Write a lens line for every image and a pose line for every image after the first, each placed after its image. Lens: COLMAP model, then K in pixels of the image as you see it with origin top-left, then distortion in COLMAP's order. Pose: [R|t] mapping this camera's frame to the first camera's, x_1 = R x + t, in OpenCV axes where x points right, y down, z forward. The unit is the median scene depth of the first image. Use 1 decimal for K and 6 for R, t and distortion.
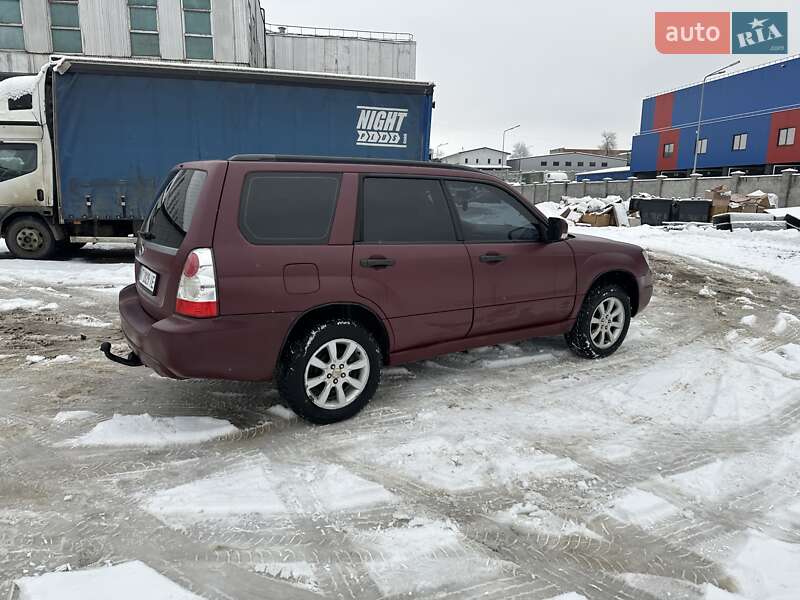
lens RADIAL K [[558.2, 0, 397.1], [0, 558.2, 297.5], [0, 0, 1]] dist [0.051717, -0.064148]
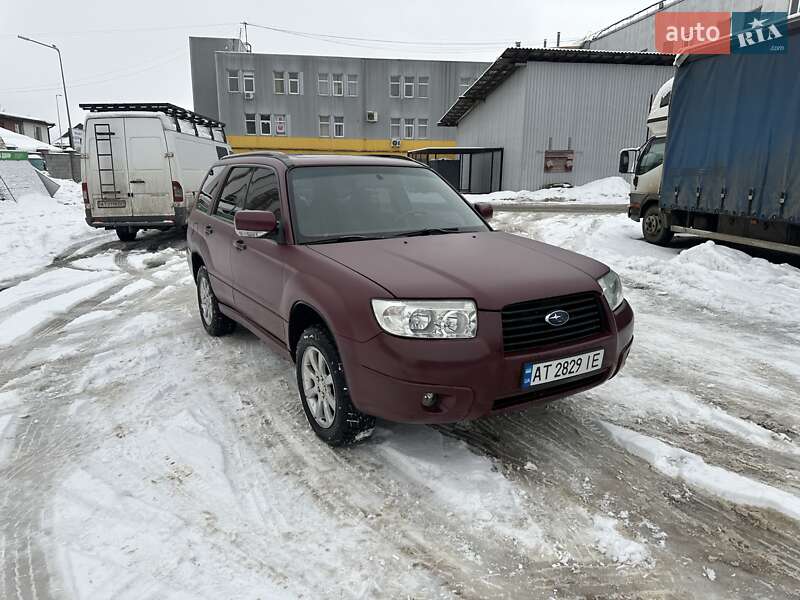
lens RADIAL K [[559.9, 0, 397.9], [0, 559.9, 300.5], [0, 0, 1]] dist [0.037808, -0.044953]
pose [[-0.026428, 0.207781, -0.977818, 1.056965], [-0.188046, 0.959664, 0.209006, -0.215462], [0.981805, 0.189398, 0.013711, 1.156945]]
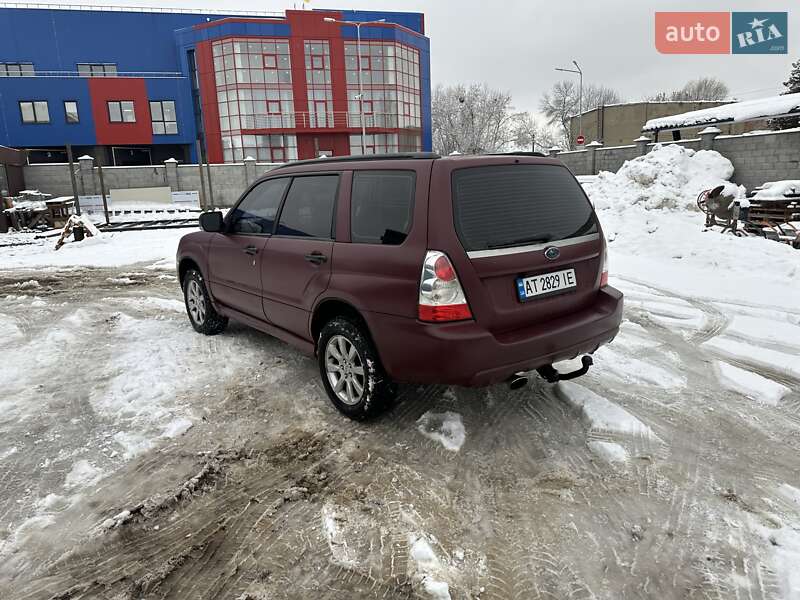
lens RADIAL K [[556.3, 0, 397.2], [0, 556.3, 307.8], [0, 0, 1]] dist [0.048243, -0.057487]
pose [[-0.104334, -0.232261, 0.967041, -1.045034], [0.214706, 0.944159, 0.249930, -0.220666], [-0.971090, 0.233706, -0.048640, 1.038529]]
